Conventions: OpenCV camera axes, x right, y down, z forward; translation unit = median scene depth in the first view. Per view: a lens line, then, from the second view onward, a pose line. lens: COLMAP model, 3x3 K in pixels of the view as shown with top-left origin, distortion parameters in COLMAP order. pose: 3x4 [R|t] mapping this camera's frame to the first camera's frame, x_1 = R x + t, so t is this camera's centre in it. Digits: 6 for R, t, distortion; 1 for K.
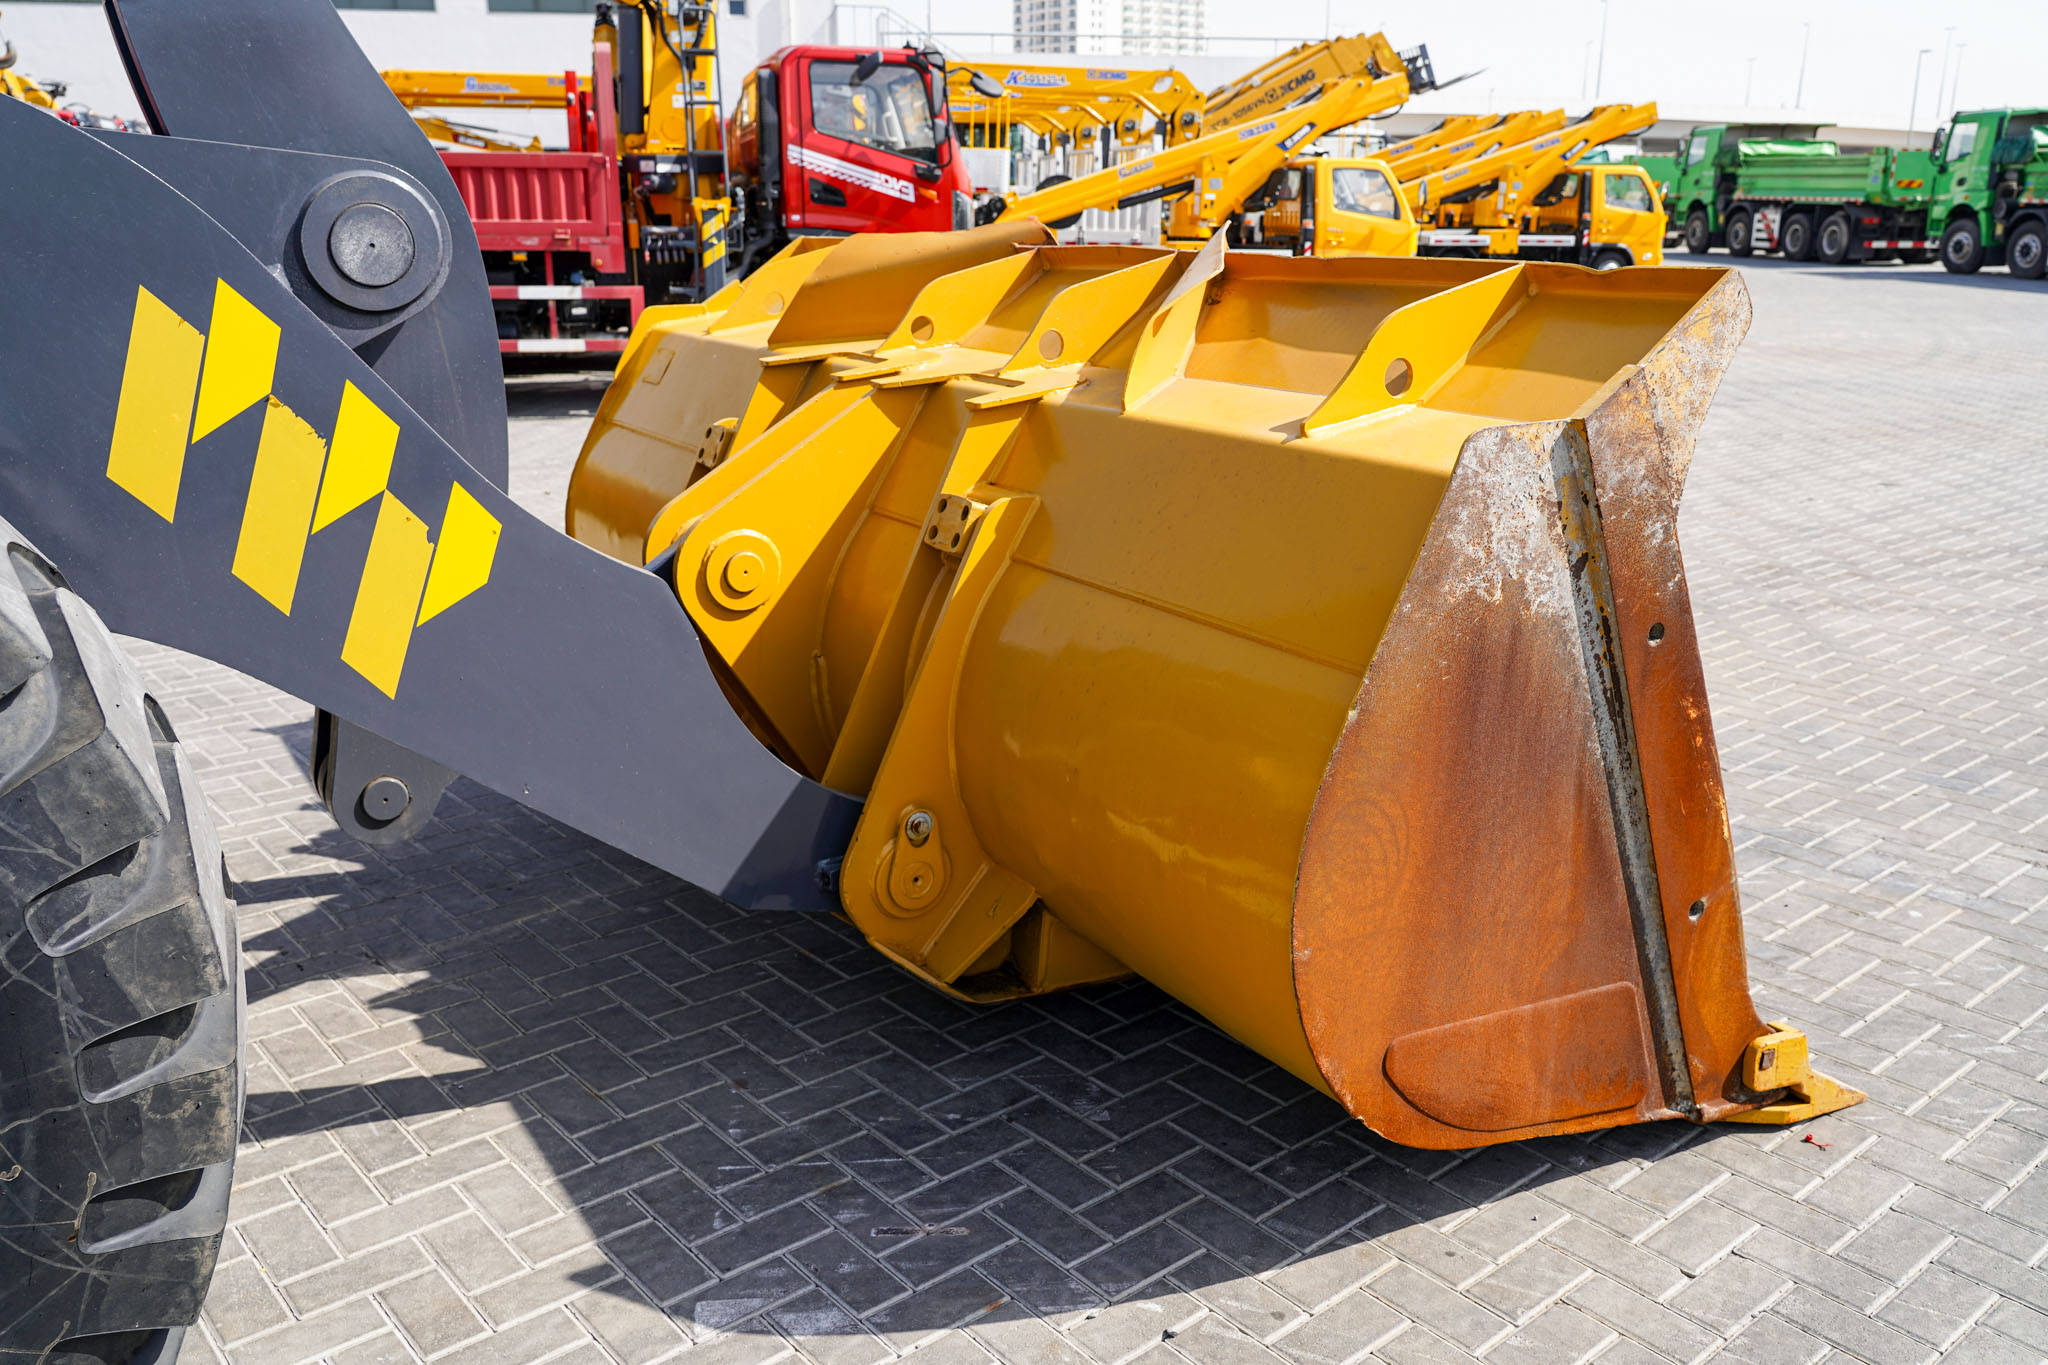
lens RADIAL K [[1656.9, 0, 1023.7], [0, 1656.9, 662.5], [0, 0, 1]] dist [0.009469, 0.000784]
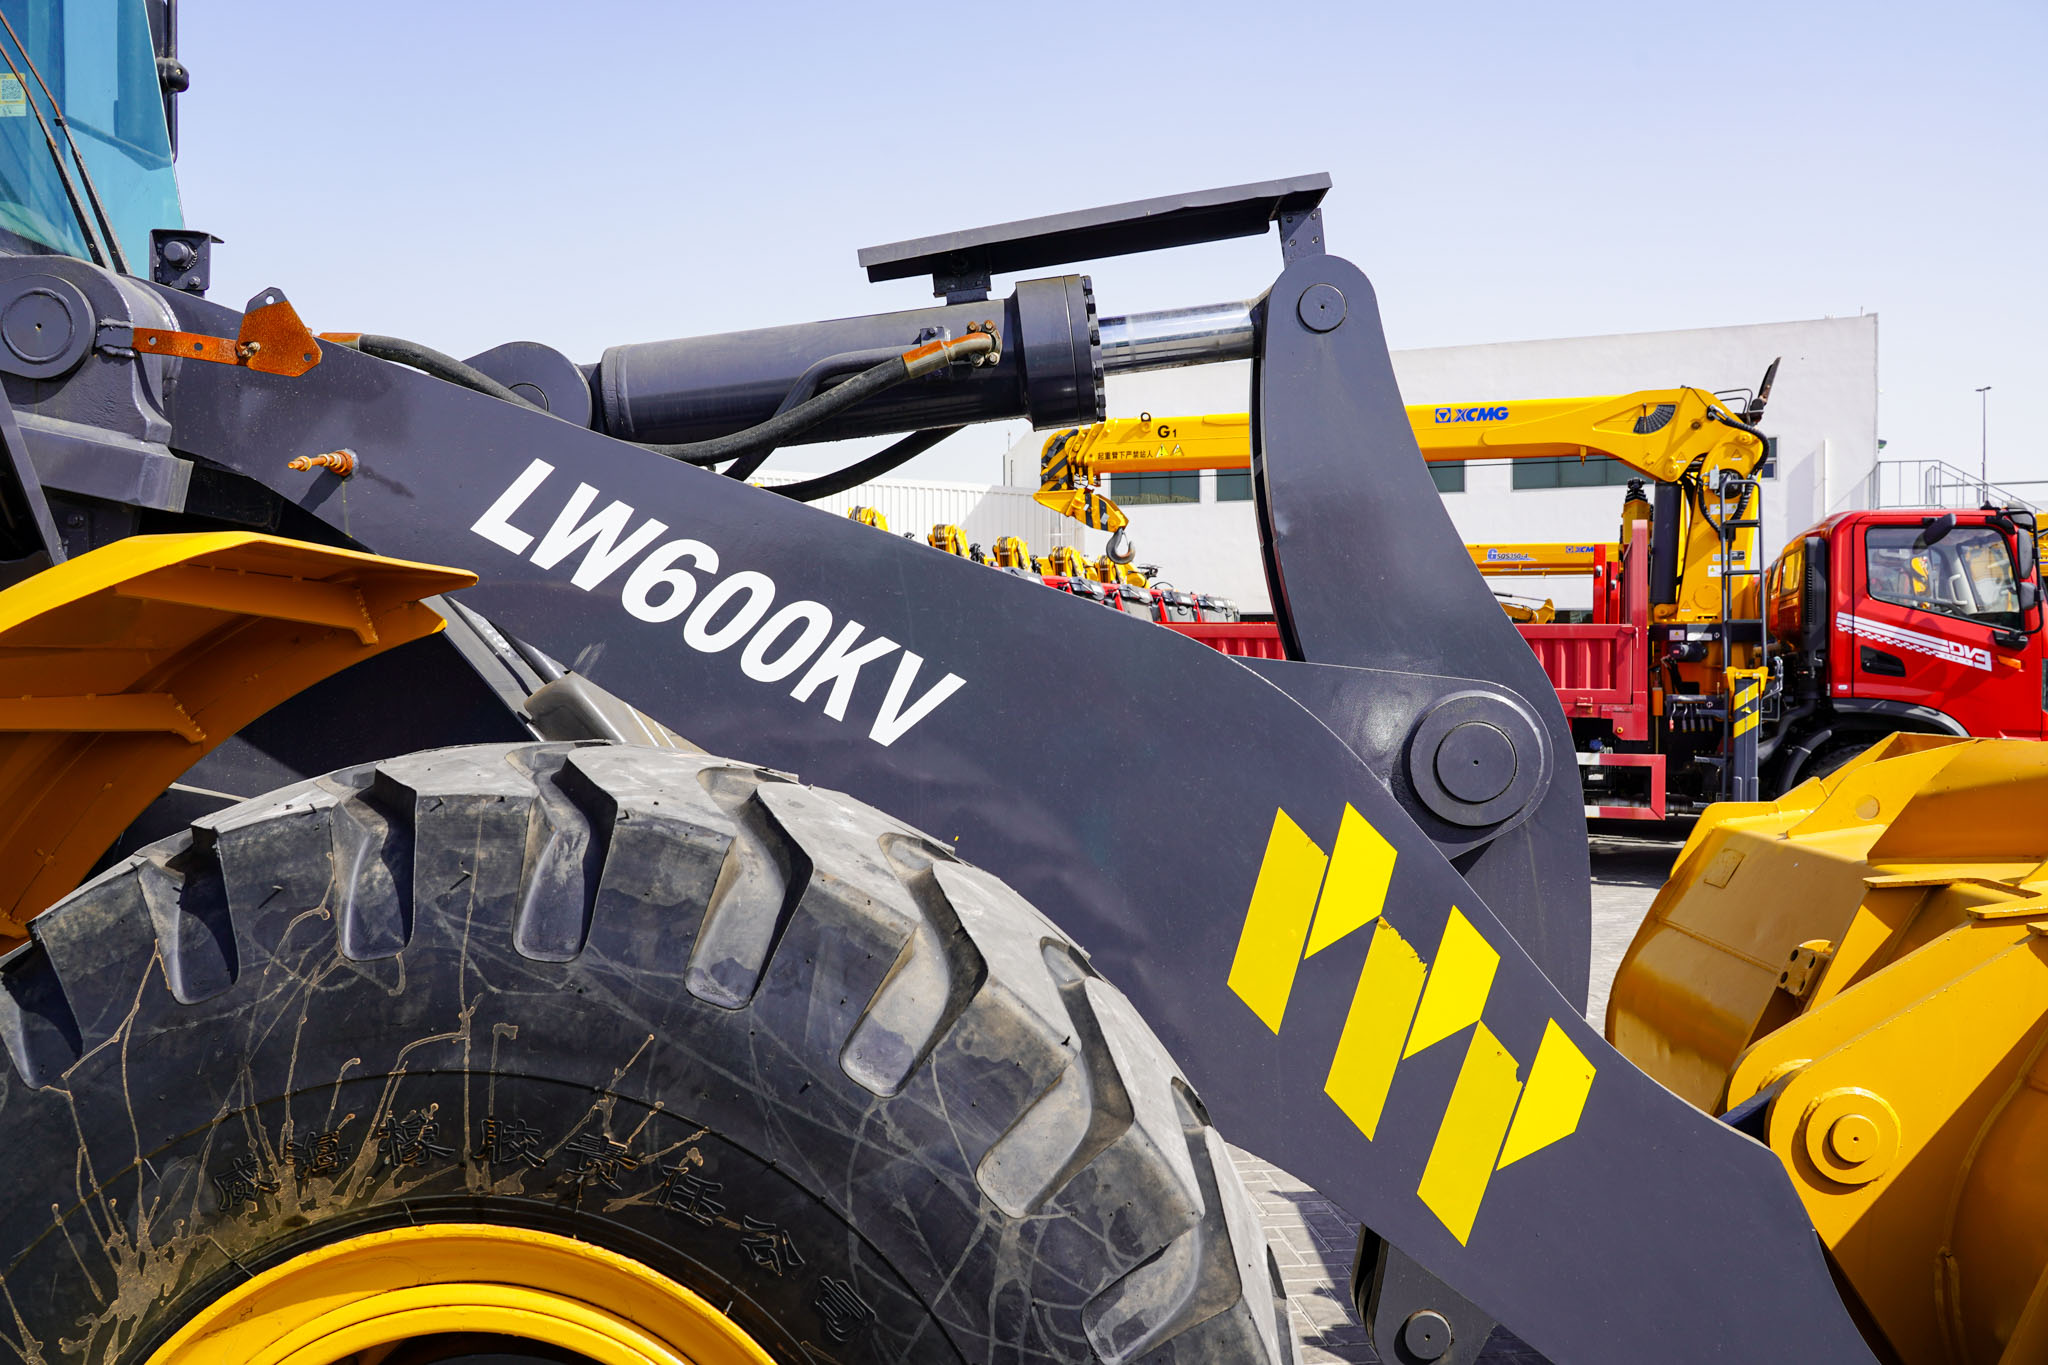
lens RADIAL K [[1656.9, 0, 1023.7], [0, 1656.9, 662.5], [0, 0, 1]] dist [0.009469, 0.000784]
pose [[0.838917, 0.002762, -0.544252, -0.041282], [-0.146119, 0.964418, -0.220335, -0.026308], [0.524278, 0.264368, 0.809470, 0.015867]]
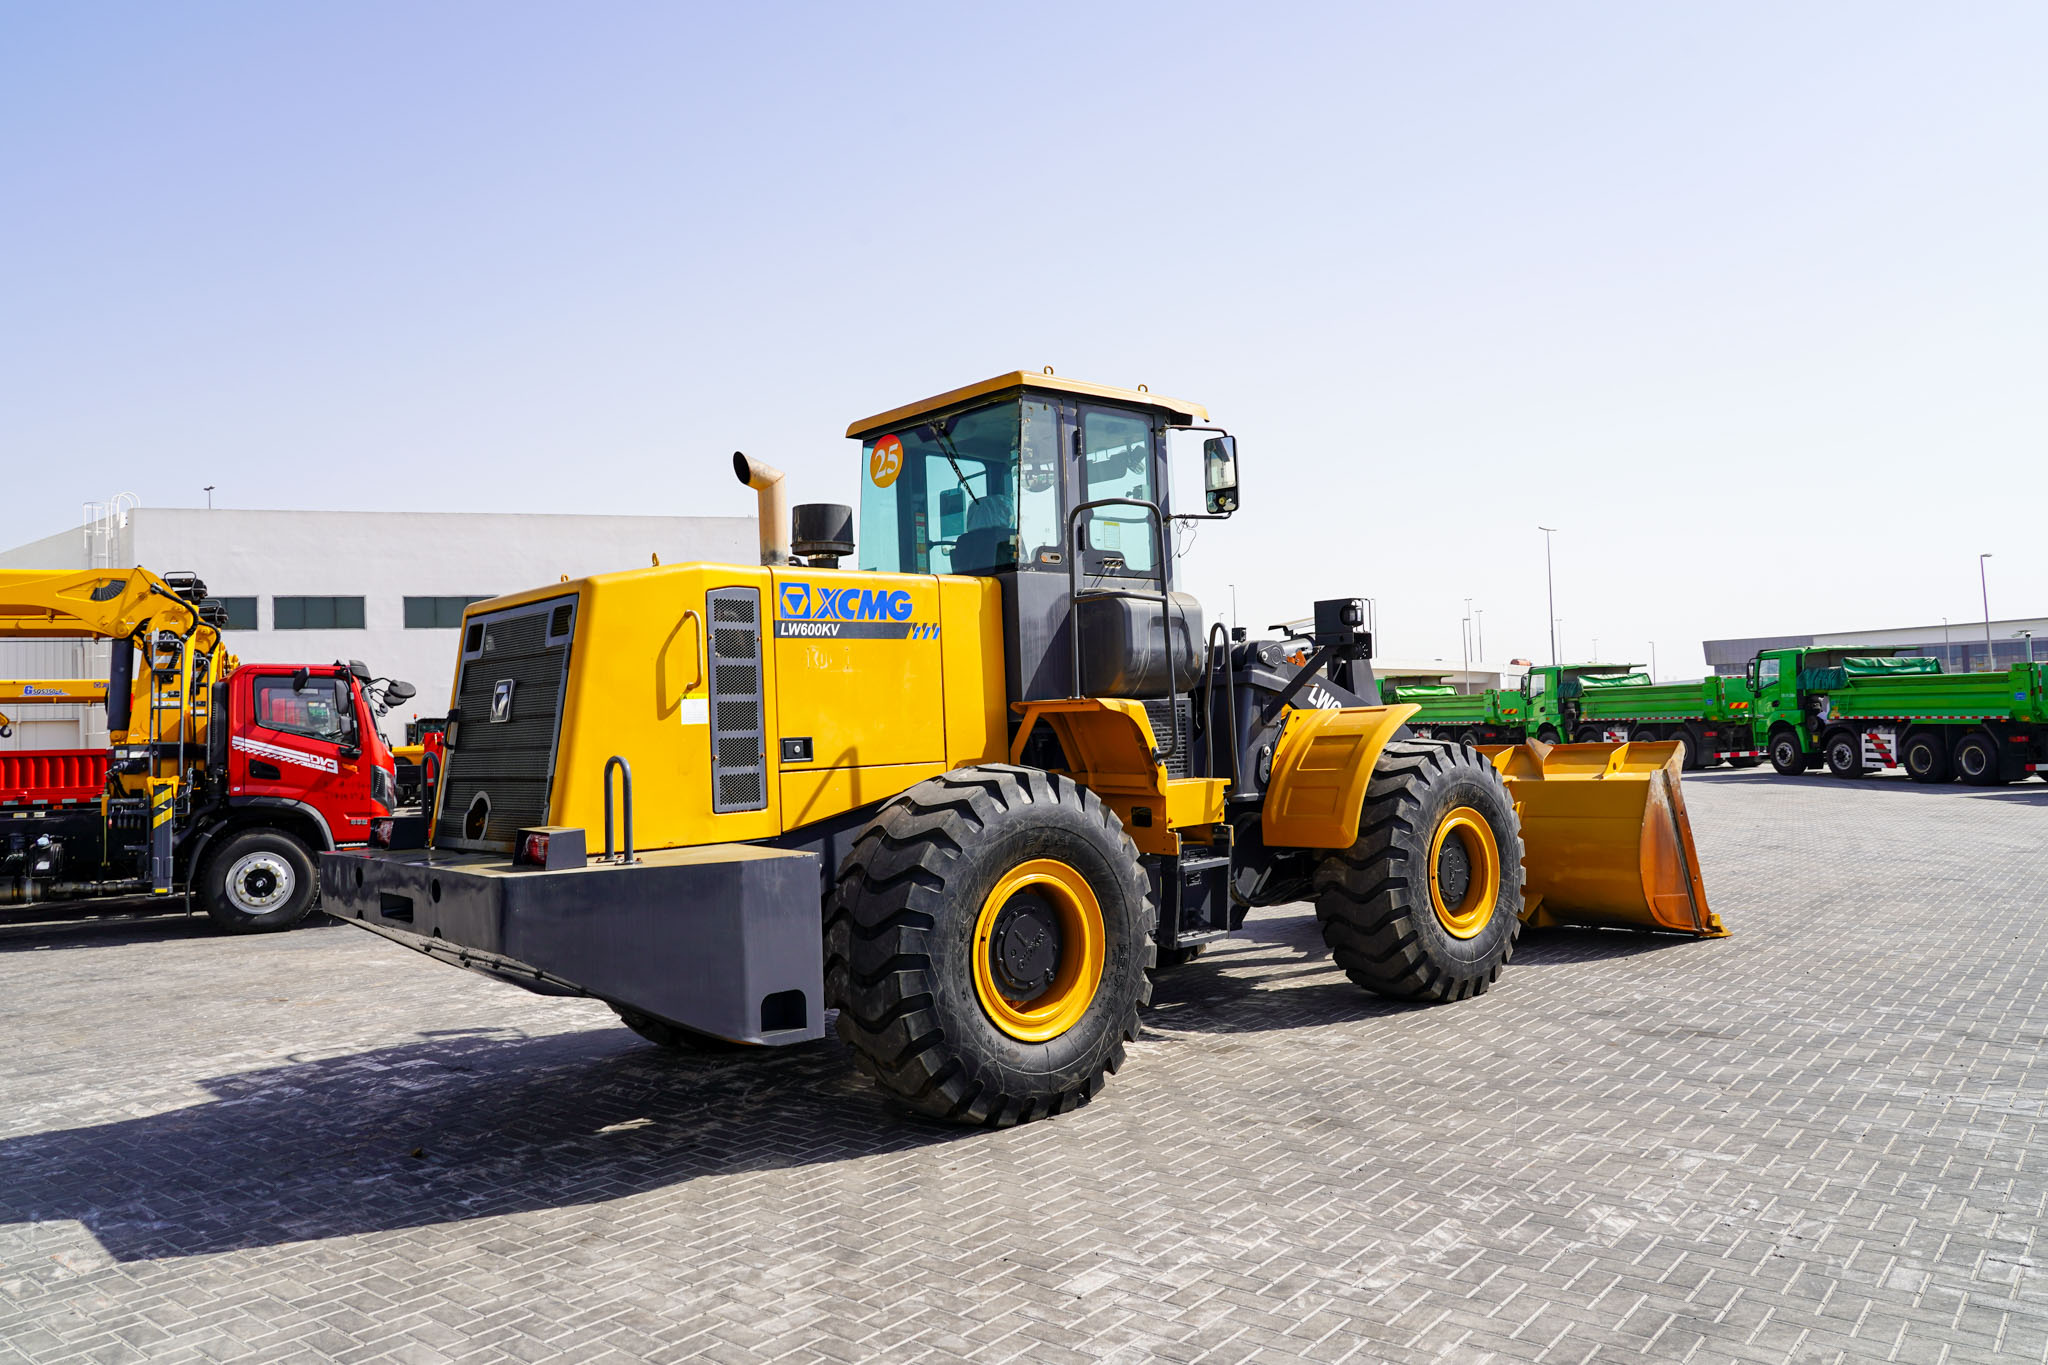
lens RADIAL K [[1428.4, 0, 1024.0], [0, 1428.4, 682.5], [0, 0, 1]] dist [-0.027557, 0.005357]
pose [[0.983358, -0.030722, 0.179062, -1.096492], [0.084317, 0.950201, -0.300014, 0.343117], [-0.160928, 0.310119, 0.936978, -1.320584]]
